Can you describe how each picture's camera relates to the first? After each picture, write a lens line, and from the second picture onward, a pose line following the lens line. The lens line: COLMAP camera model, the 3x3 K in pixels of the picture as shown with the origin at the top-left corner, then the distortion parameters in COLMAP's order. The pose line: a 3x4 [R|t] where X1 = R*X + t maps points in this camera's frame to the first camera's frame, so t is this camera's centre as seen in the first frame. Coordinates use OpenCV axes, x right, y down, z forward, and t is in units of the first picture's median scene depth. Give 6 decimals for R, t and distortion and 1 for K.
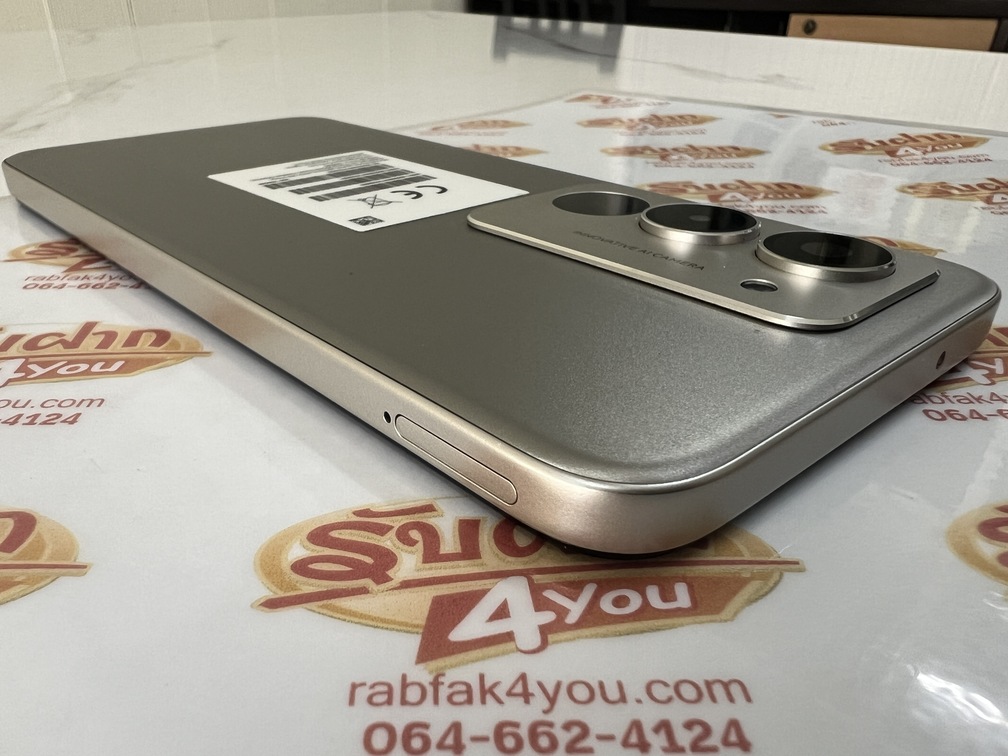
lens RADIAL K [[837.6, 0, 504.0], [0, 837.6, 378.0], [0, 0, 1]] dist [-0.006679, -0.014982]
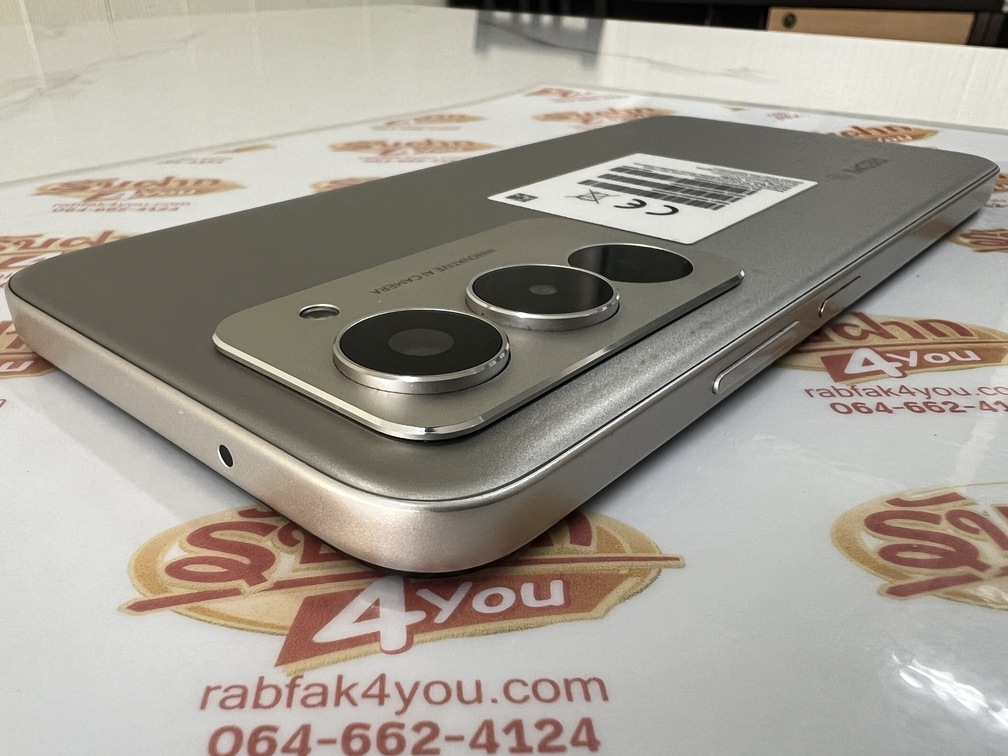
lens RADIAL K [[837.6, 0, 504.0], [0, 837.6, 378.0], [0, 0, 1]] dist [-0.006679, -0.014982]
pose [[0.999819, -0.008813, 0.016878, 0.142838], [0.008711, 0.999943, 0.006118, -0.001953], [-0.016931, -0.005970, 0.999839, 0.009958]]
